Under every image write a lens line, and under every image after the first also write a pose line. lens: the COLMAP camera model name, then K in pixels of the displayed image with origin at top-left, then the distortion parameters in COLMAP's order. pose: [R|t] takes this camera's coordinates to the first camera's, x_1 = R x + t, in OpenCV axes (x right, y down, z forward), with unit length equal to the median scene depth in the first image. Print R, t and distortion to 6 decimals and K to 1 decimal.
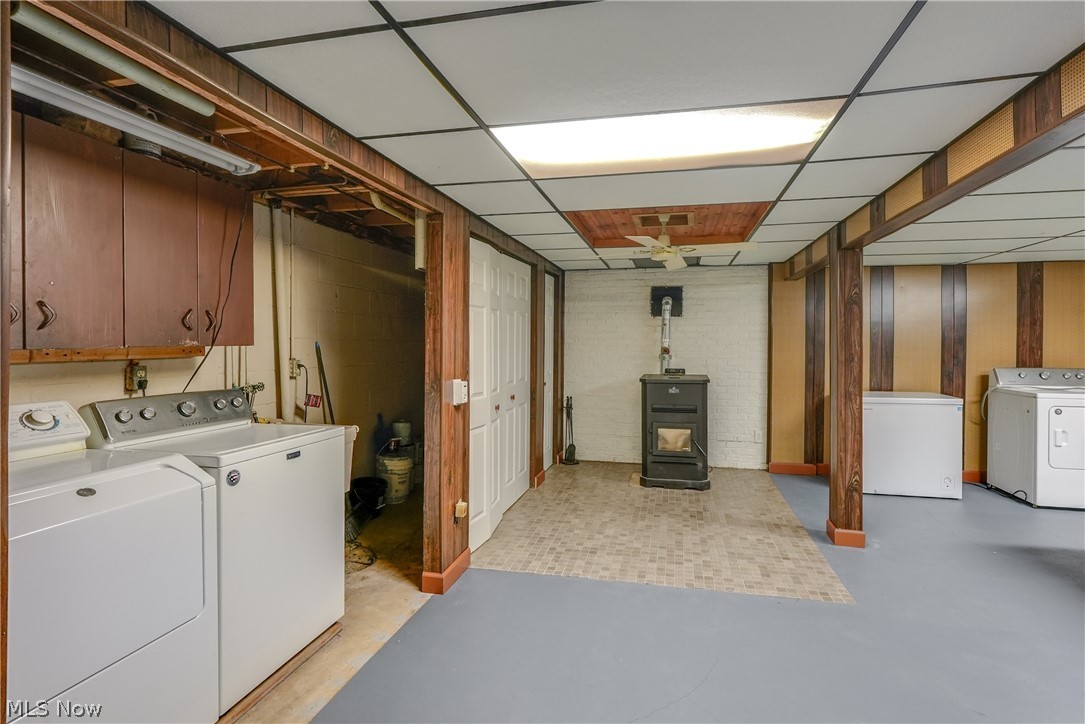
lens RADIAL K [[497.3, 0, 570.0], [0, 497.3, 345.6], [0, 0, 1]] dist [-0.000559, -0.000051]
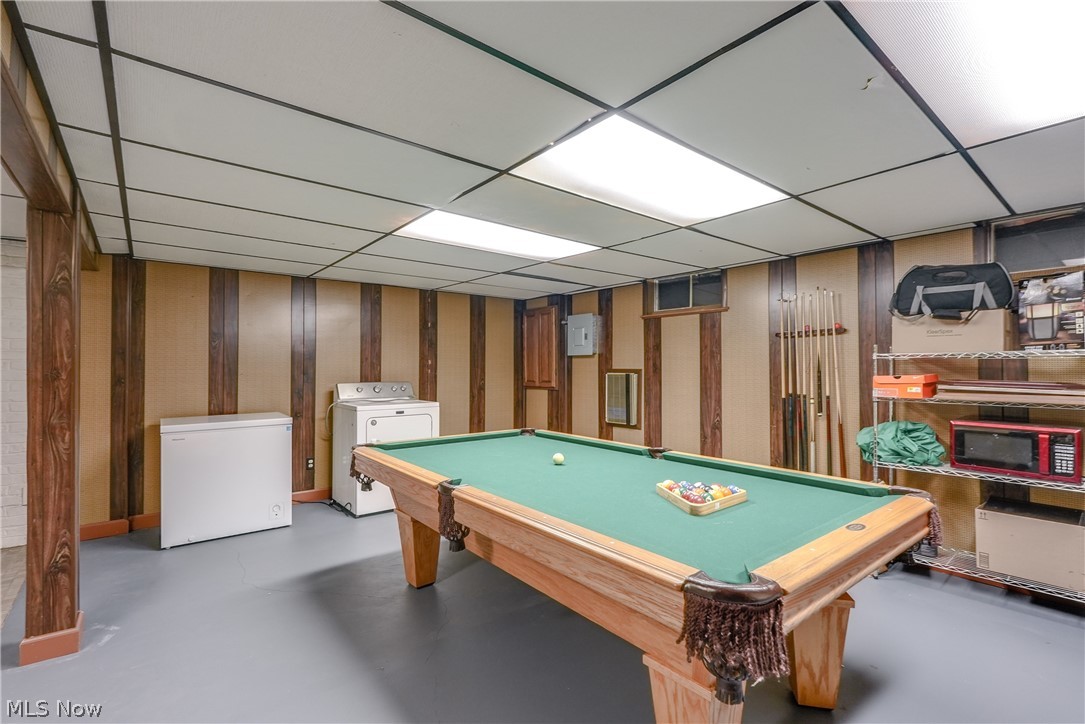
lens RADIAL K [[497.3, 0, 518.4], [0, 497.3, 362.3], [0, 0, 1]] dist [-0.000559, -0.000051]
pose [[0.647042, 0.002772, 0.762449, 0.312705], [0.005800, 0.999947, -0.008558, 0.012519], [-0.762432, 0.009960, 0.646992, 0.061773]]
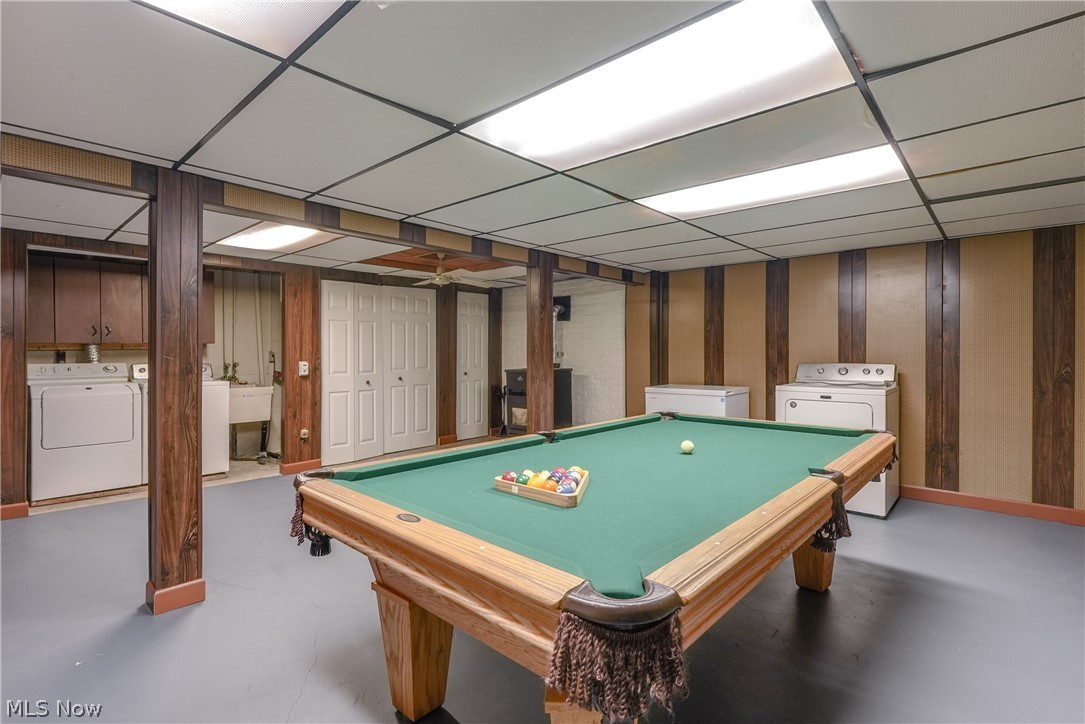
lens RADIAL K [[497.3, 0, 550.5], [0, 497.3, 355.7], [0, 0, 1]] dist [-0.000559, -0.000051]
pose [[0.874100, -0.000696, -0.485746, 0.861724], [0.002685, 0.999991, 0.003400, 0.024999], [0.485739, -0.004276, 0.874094, -0.088588]]
